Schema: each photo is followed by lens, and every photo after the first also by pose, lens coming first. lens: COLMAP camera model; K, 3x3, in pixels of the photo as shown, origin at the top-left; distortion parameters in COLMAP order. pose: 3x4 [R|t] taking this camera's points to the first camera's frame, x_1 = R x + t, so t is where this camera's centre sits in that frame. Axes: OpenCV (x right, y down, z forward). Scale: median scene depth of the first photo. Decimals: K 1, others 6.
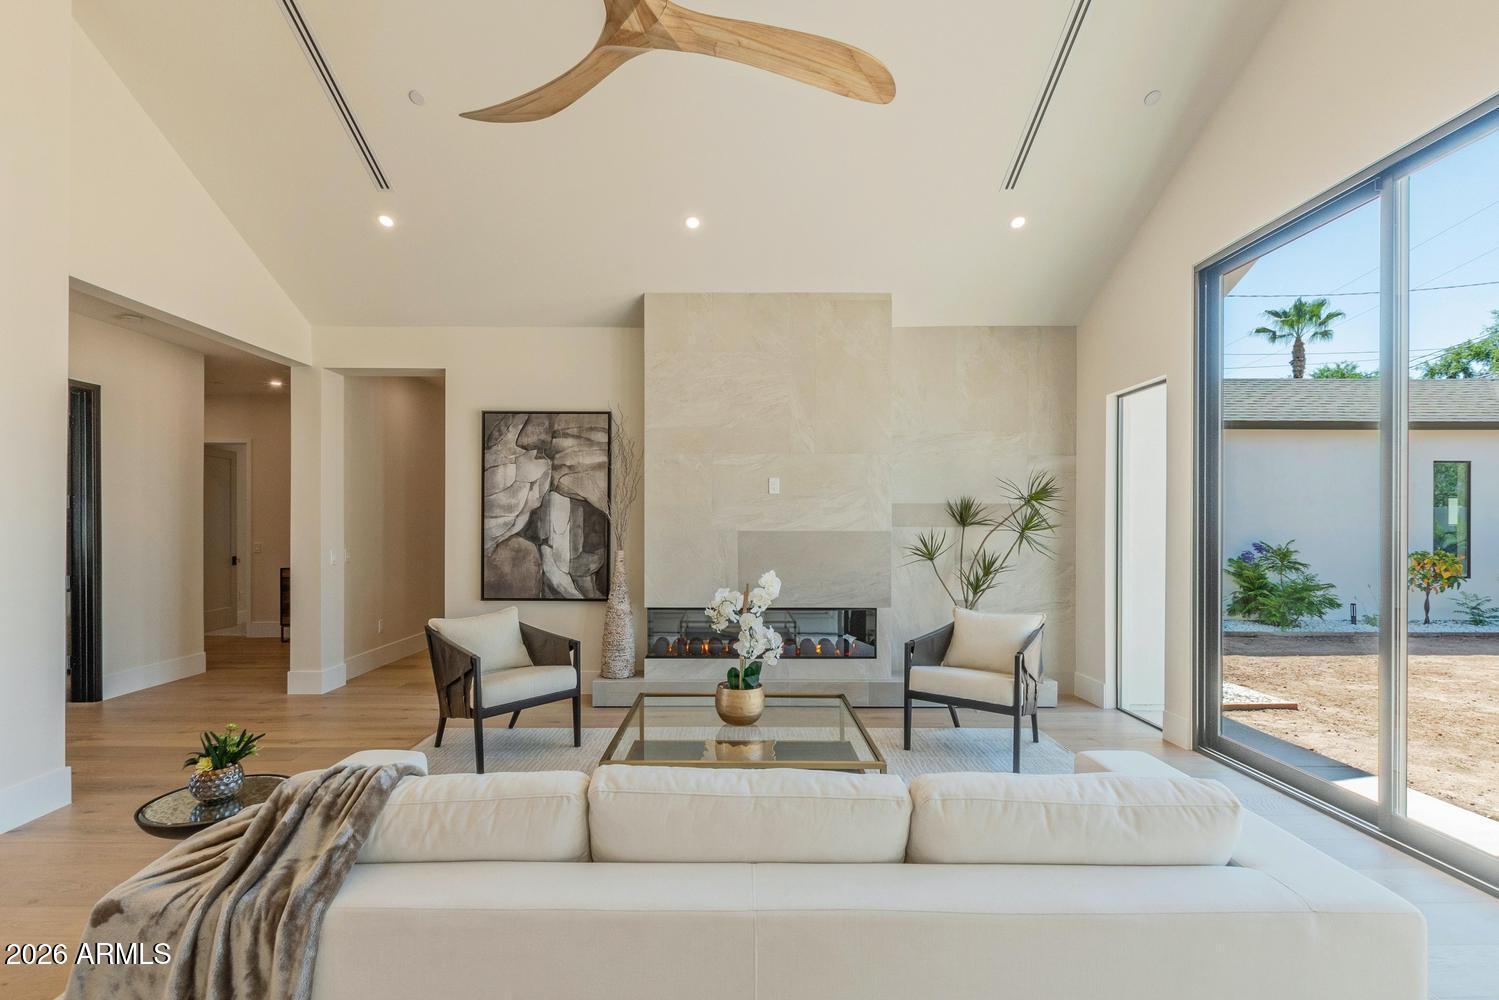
lens RADIAL K [[673.6, 0, 730.8], [0, 673.6, 526.1], [0, 0, 1]] dist [0.002250, 0.000098]
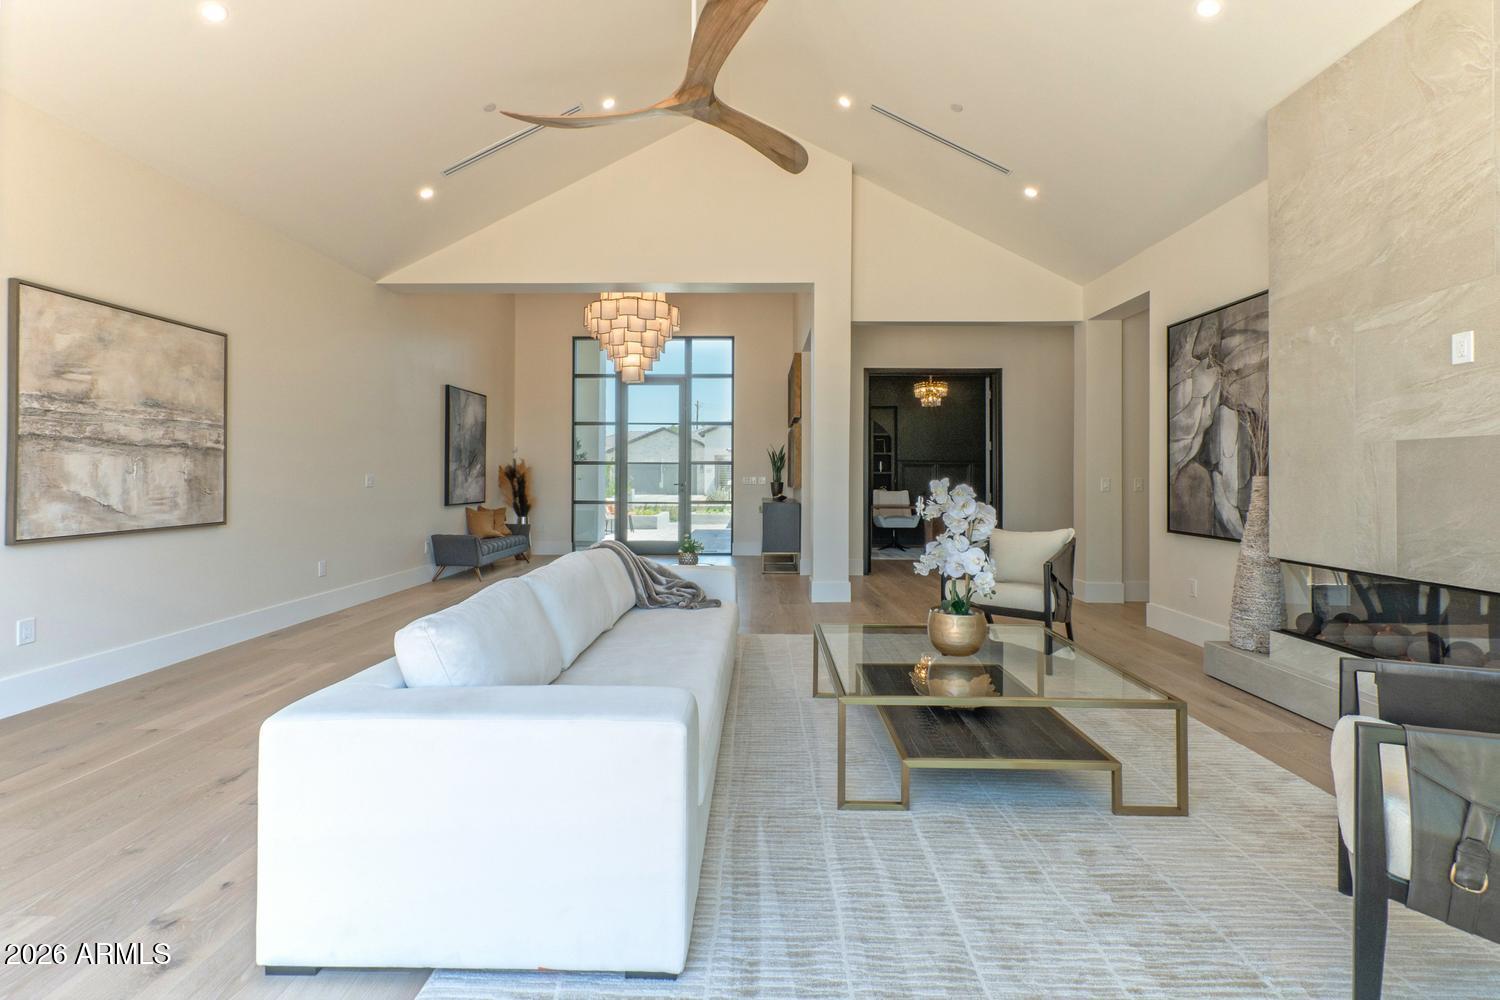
lens RADIAL K [[674.1, 0, 761.8], [0, 674.1, 467.6], [0, 0, 1]] dist [0.002250, 0.000098]
pose [[-0.005801, -0.016638, -0.999845, 0.549555], [-0.006197, 0.999843, -0.016602, 0.040846], [0.999964, 0.006100, -0.005903, 0.451997]]
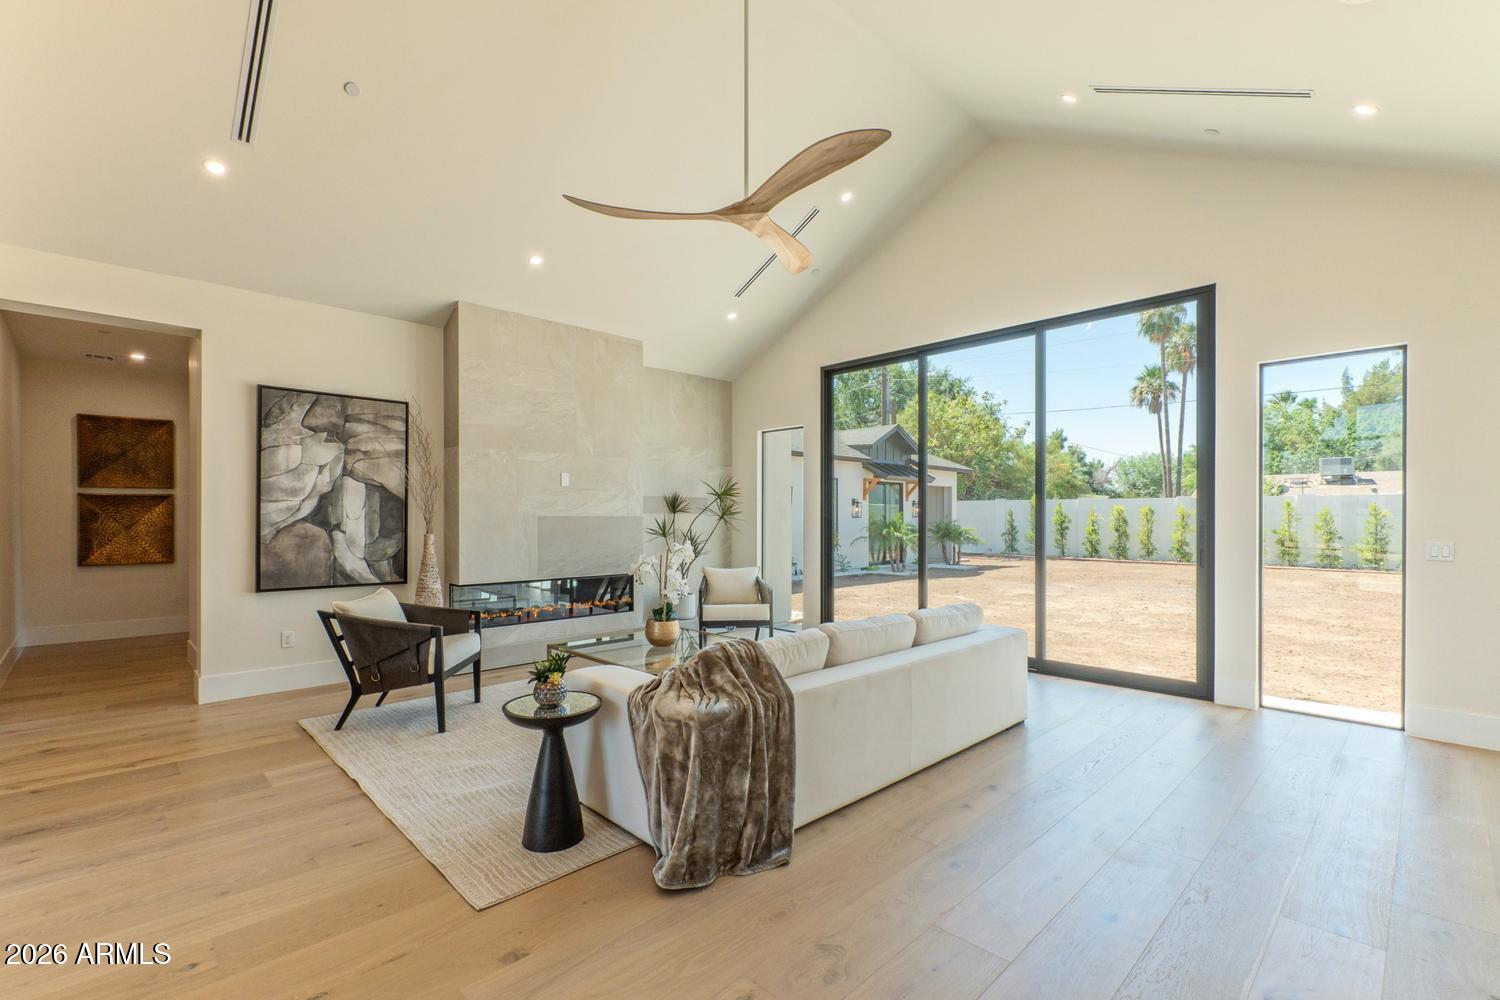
lens RADIAL K [[635.1, 0, 735.7], [0, 635.1, 514.3], [0, 0, 1]] dist [-0.001966, 0.000130]
pose [[0.739434, 0.002258, 0.673226, -0.467809], [0.001333, 0.999988, -0.004818, 0.009751], [-0.673228, 0.004460, 0.739421, -0.070712]]
